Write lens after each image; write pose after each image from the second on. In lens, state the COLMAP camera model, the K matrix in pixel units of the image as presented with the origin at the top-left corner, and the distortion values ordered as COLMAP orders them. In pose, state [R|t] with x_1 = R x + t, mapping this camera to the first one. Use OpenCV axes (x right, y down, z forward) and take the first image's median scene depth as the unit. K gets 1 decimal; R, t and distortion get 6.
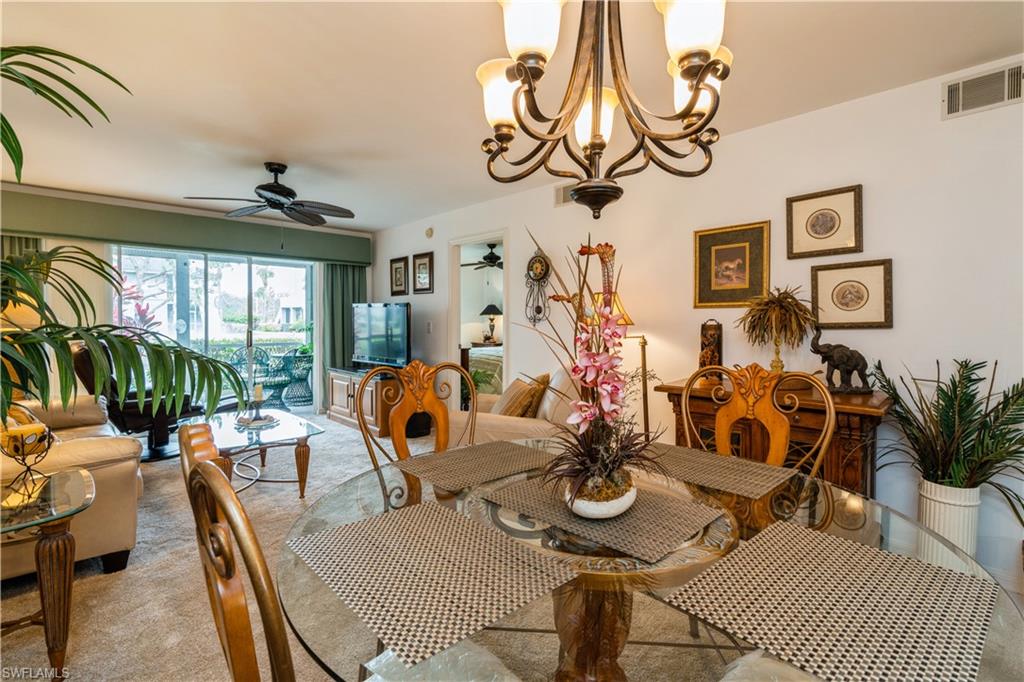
lens RADIAL K [[467.5, 0, 513.2], [0, 467.5, 333.3], [0, 0, 1]] dist [-0.002722, 0.001134]
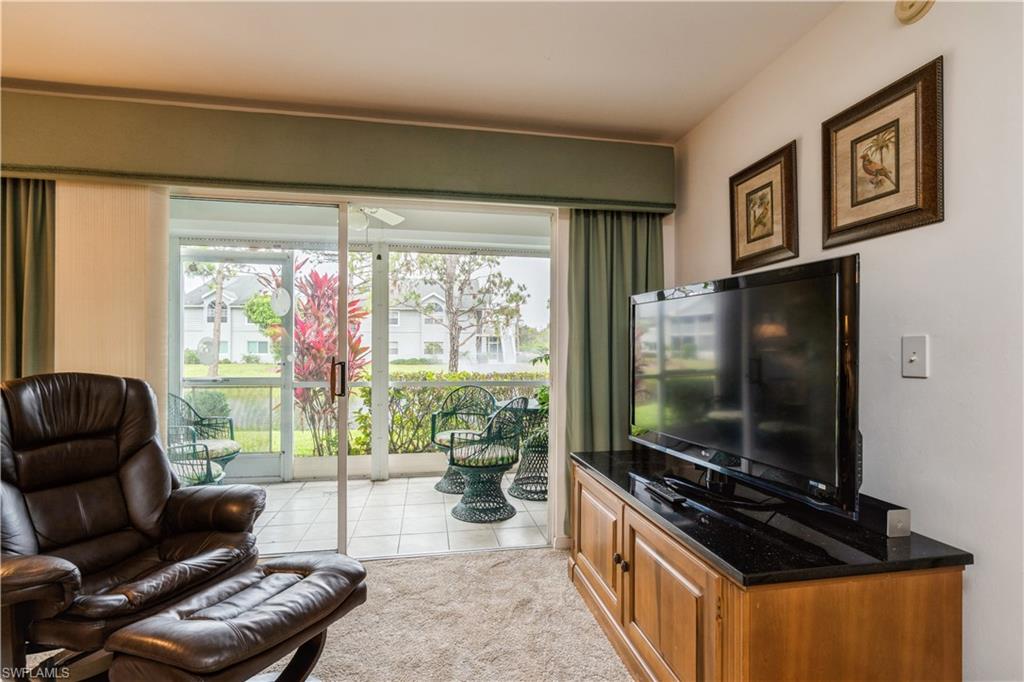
lens RADIAL K [[467.5, 0, 506.5], [0, 467.5, 347.3], [0, 0, 1]] dist [-0.002722, 0.001134]
pose [[0.822683, -0.003594, -0.568489, -0.204736], [-0.018048, 0.999311, -0.032435, -0.004791], [0.568214, 0.036944, 0.822051, 0.610934]]
